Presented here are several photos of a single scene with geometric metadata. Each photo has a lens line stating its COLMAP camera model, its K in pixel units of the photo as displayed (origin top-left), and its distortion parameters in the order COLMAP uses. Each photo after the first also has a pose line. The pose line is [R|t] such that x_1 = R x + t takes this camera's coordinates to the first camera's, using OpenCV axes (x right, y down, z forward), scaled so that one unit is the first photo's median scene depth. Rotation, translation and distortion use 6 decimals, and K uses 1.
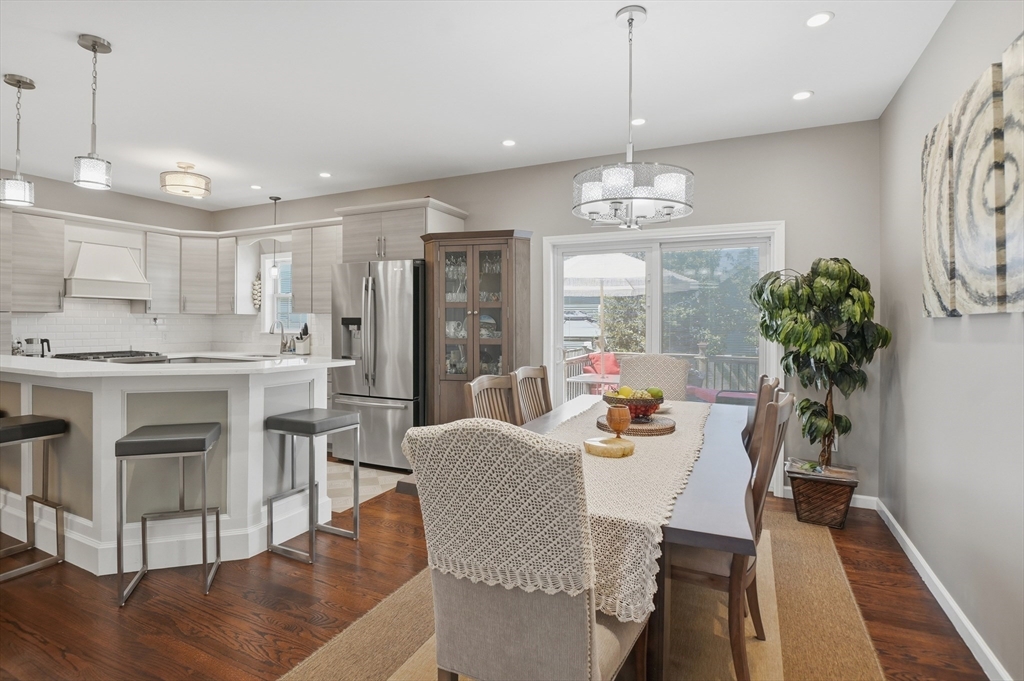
lens RADIAL K [[515.5, 0, 501.6], [0, 515.5, 323.8], [0, 0, 1]] dist [-0.003195, -0.015265]
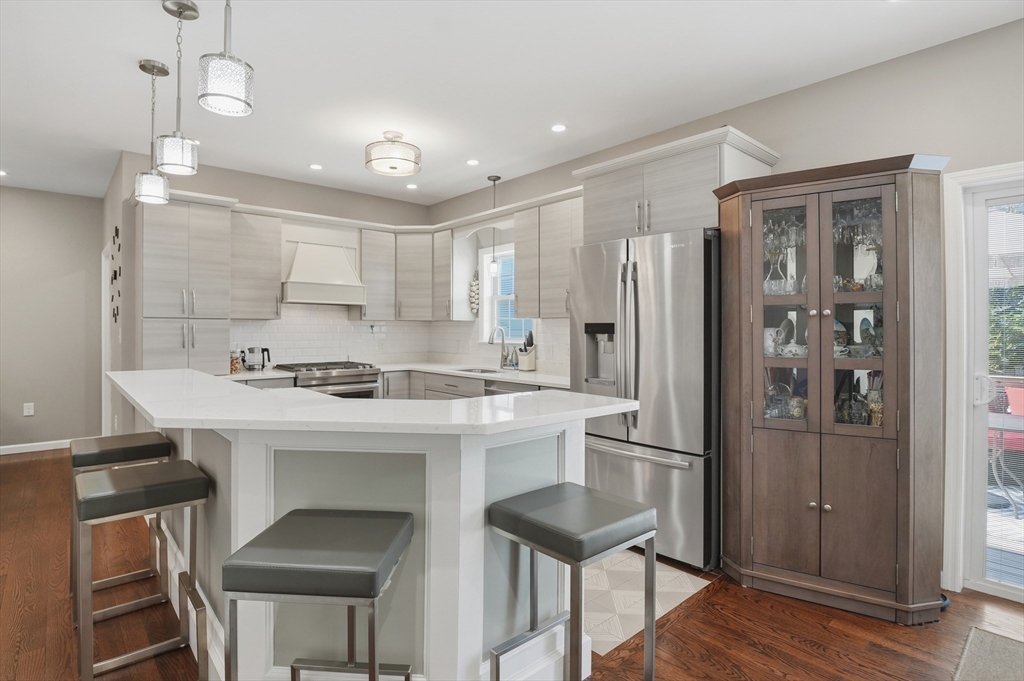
lens RADIAL K [[525.4, 0, 496.2], [0, 525.4, 328.4], [0, 0, 1]] dist [-0.000702, -0.000234]
pose [[0.919903, -0.002396, -0.392139, -0.137457], [0.000183, 0.999984, -0.005680, -0.000847], [0.392146, 0.005154, 0.919889, 0.290793]]
